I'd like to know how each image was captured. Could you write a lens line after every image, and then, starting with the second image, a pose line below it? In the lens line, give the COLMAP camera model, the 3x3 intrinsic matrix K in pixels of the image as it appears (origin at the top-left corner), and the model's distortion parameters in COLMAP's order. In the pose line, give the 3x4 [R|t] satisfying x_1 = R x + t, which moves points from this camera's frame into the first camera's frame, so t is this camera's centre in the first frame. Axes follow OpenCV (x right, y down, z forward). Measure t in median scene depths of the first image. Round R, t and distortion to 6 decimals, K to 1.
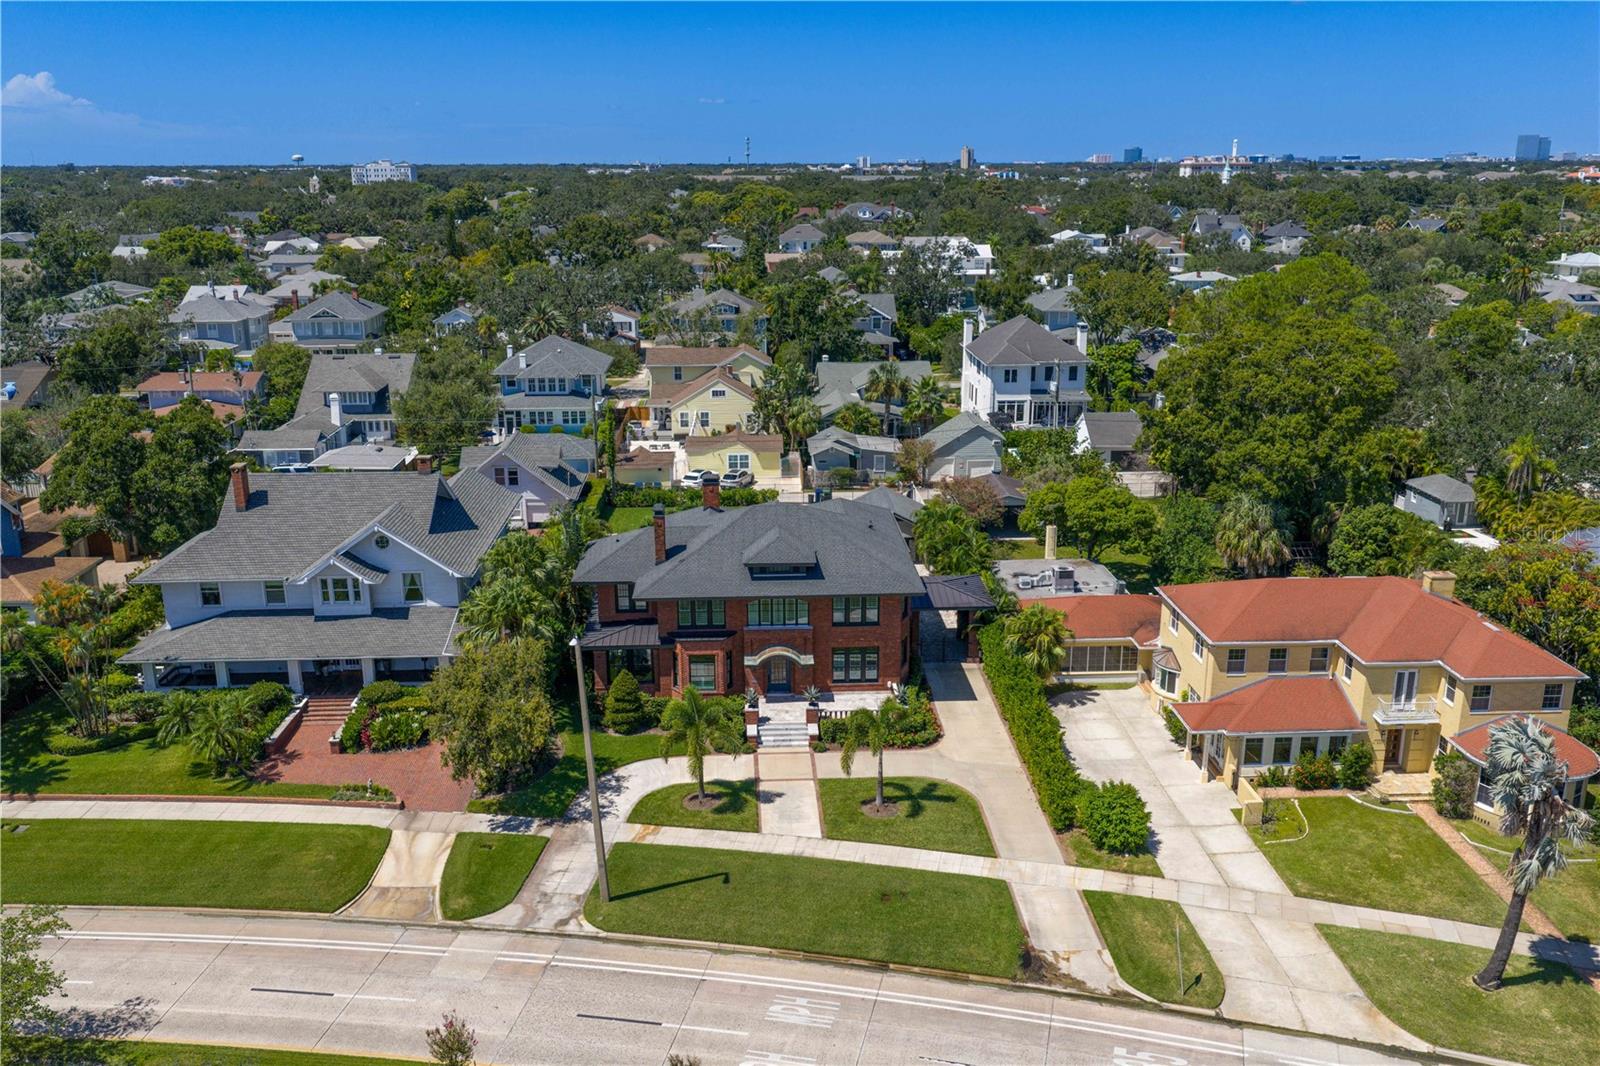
lens RADIAL K [[1324.5, 0, 800.0], [0, 1324.5, 533.0], [0, 0, 1]] dist [-0.002247, -0.000793]
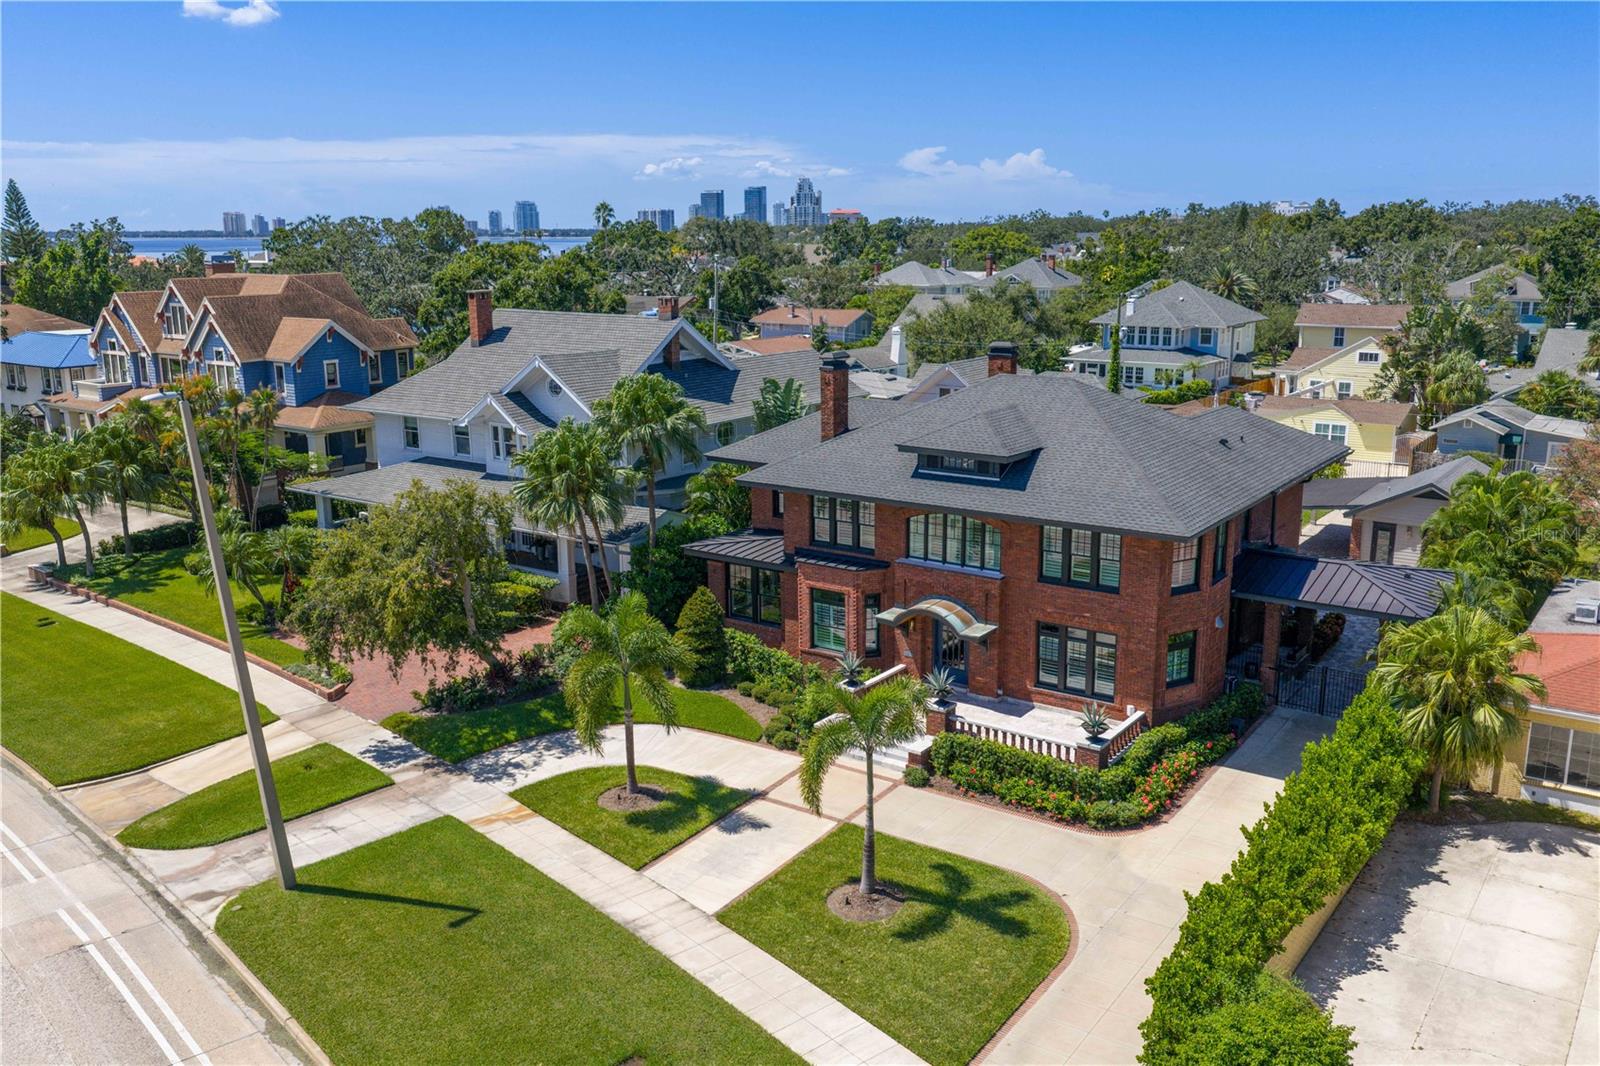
lens RADIAL K [[1324.5, 0, 800.0], [0, 1324.5, 533.0], [0, 0, 1]] dist [-0.002247, -0.000793]
pose [[0.784532, 0.136232, -0.604938, 0.278192], [-0.164226, 0.986380, 0.009151, 0.062288], [0.597945, 0.092168, 0.796220, 0.501574]]
